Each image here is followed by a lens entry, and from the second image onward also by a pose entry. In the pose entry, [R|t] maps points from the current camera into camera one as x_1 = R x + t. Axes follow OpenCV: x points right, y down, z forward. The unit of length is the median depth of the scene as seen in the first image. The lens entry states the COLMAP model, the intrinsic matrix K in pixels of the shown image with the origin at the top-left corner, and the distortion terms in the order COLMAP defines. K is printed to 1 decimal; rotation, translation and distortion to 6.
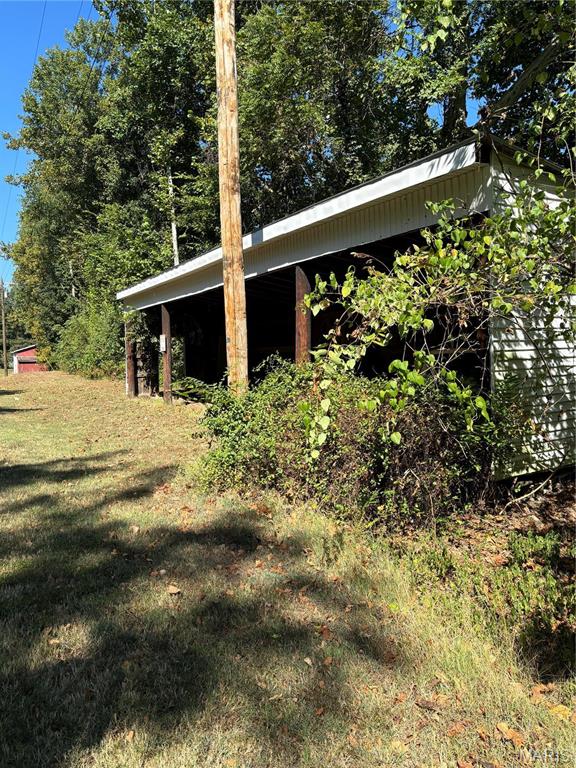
lens RADIAL K [[582.5, 0, 274.4], [0, 582.5, 382.6], [0, 0, 1]] dist [0.043652, 0.004042]
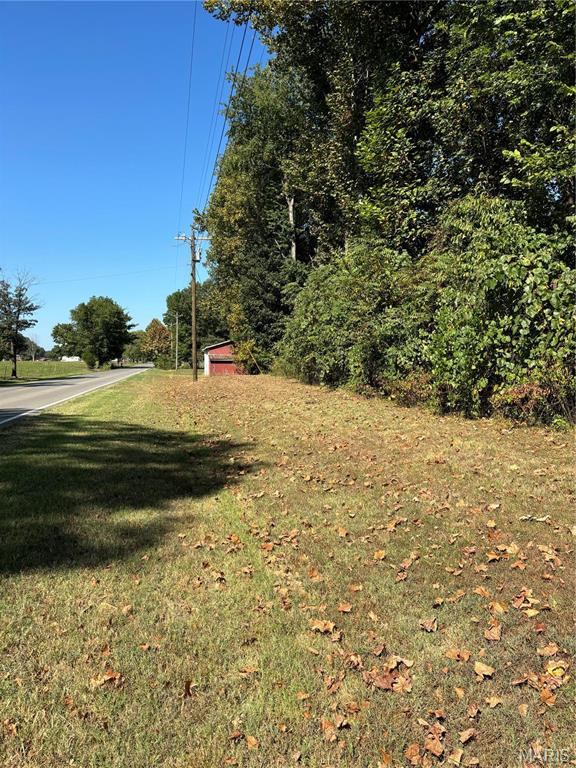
lens RADIAL K [[576.7, 0, 288.8], [0, 576.7, 415.0], [0, 0, 1]] dist [0.000241, -0.003206]
pose [[0.963681, 0.043908, -0.263422, -0.261277], [-0.030881, 0.998096, 0.053392, -0.015826], [0.265265, -0.043318, 0.963202, 0.573698]]
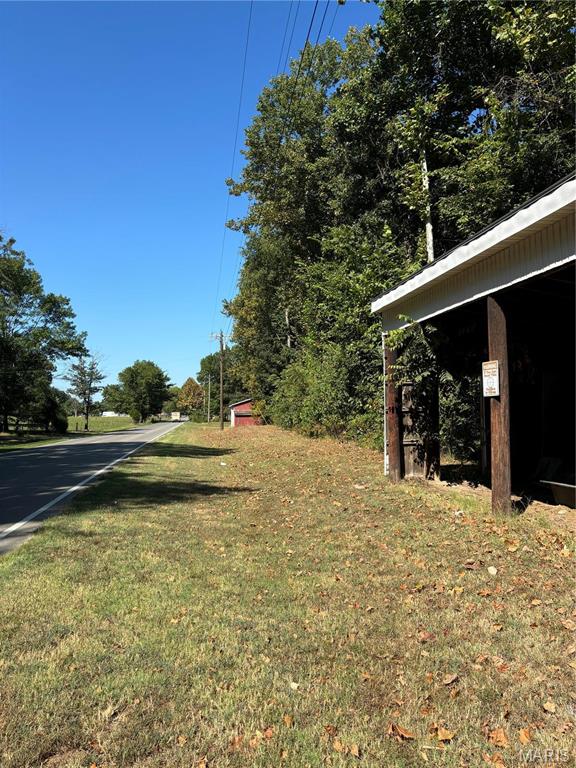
lens RADIAL K [[580.2, 0, 288.0], [0, 580.2, 384.0], [0, 0, 1]] dist [0.146450, -0.000038]
pose [[0.947845, -0.008217, -0.318625, -0.065870], [-0.020871, 0.995922, -0.087770, -0.006696], [0.318046, 0.089843, 0.943809, 0.172022]]
